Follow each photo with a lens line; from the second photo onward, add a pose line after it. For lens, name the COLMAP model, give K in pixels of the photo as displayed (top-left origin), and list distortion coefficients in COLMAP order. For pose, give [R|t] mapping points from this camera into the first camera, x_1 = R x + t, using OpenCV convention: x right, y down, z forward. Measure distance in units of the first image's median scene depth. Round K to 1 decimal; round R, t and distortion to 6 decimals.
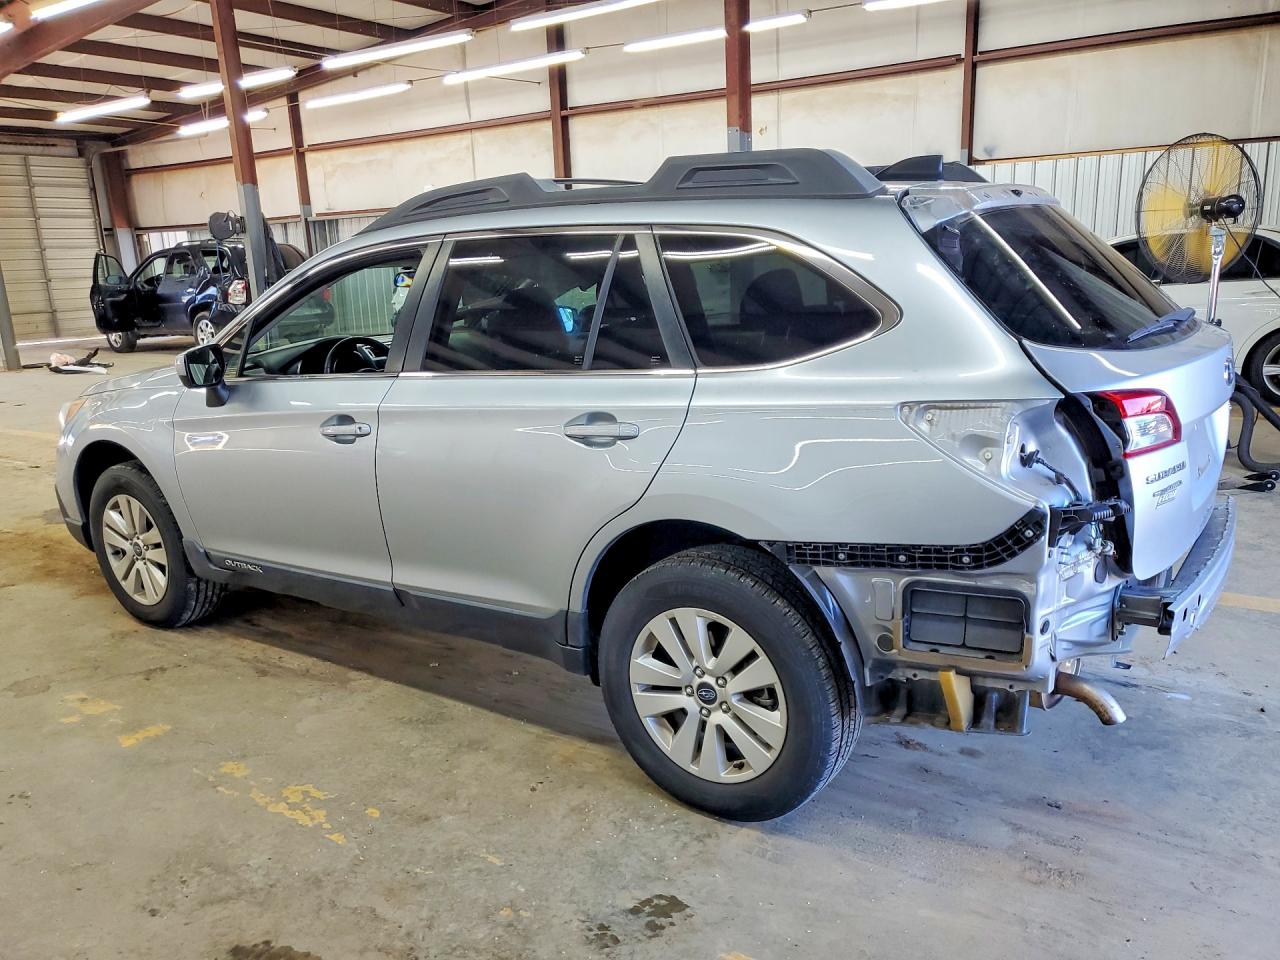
lens RADIAL K [[977.0, 0, 620.2], [0, 977.0, 484.4], [0, 0, 1]] dist [0.000711, 0.000663]
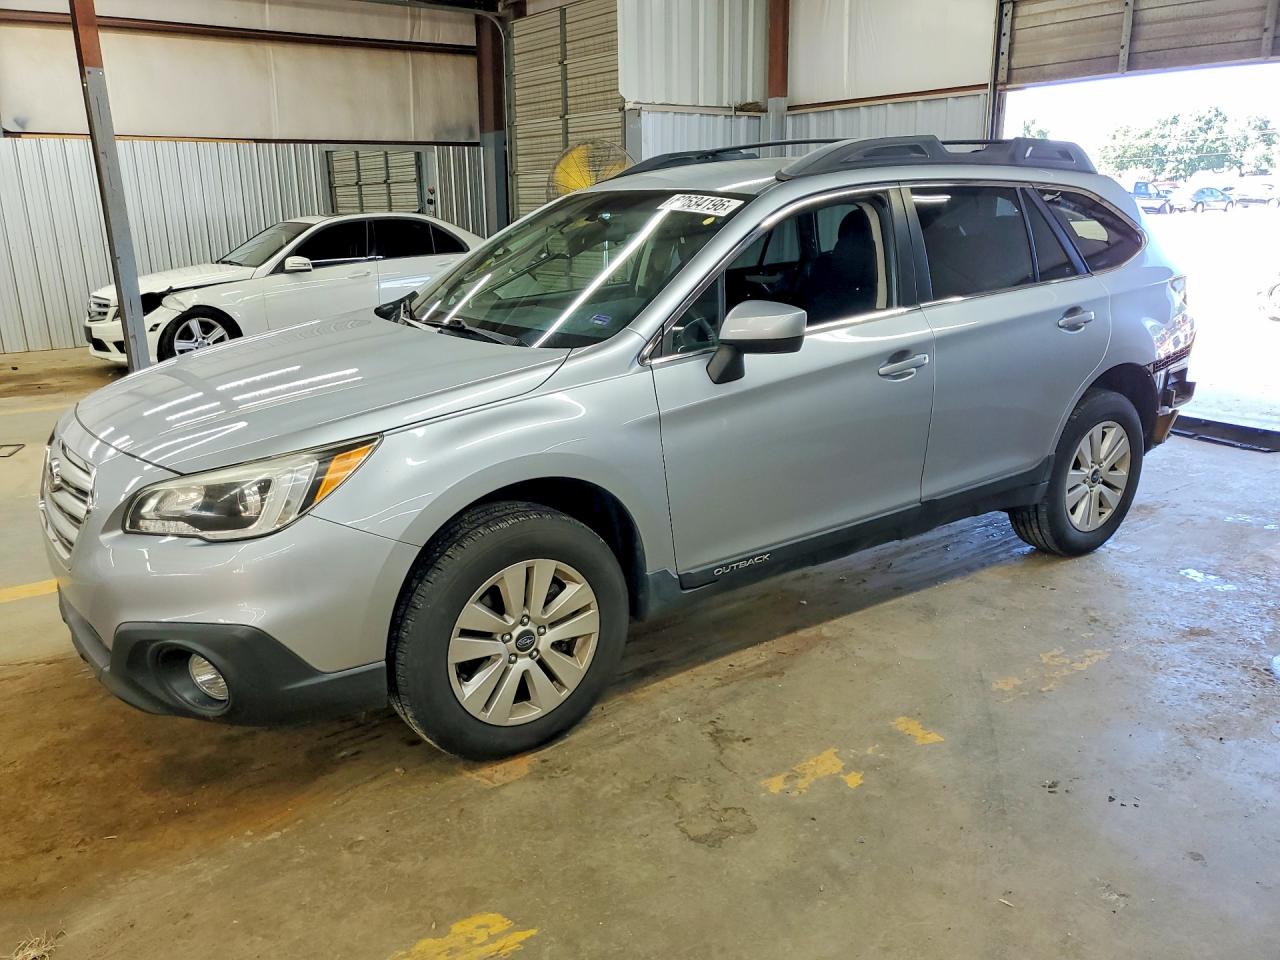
lens RADIAL K [[977.0, 0, 620.2], [0, 977.0, 484.4], [0, 0, 1]] dist [0.000711, 0.000663]
pose [[0.369832, -0.225395, 0.901344, -1.160684], [0.223954, 0.963149, 0.148959, -0.131473], [-0.901703, 0.146770, 0.406681, 0.736039]]
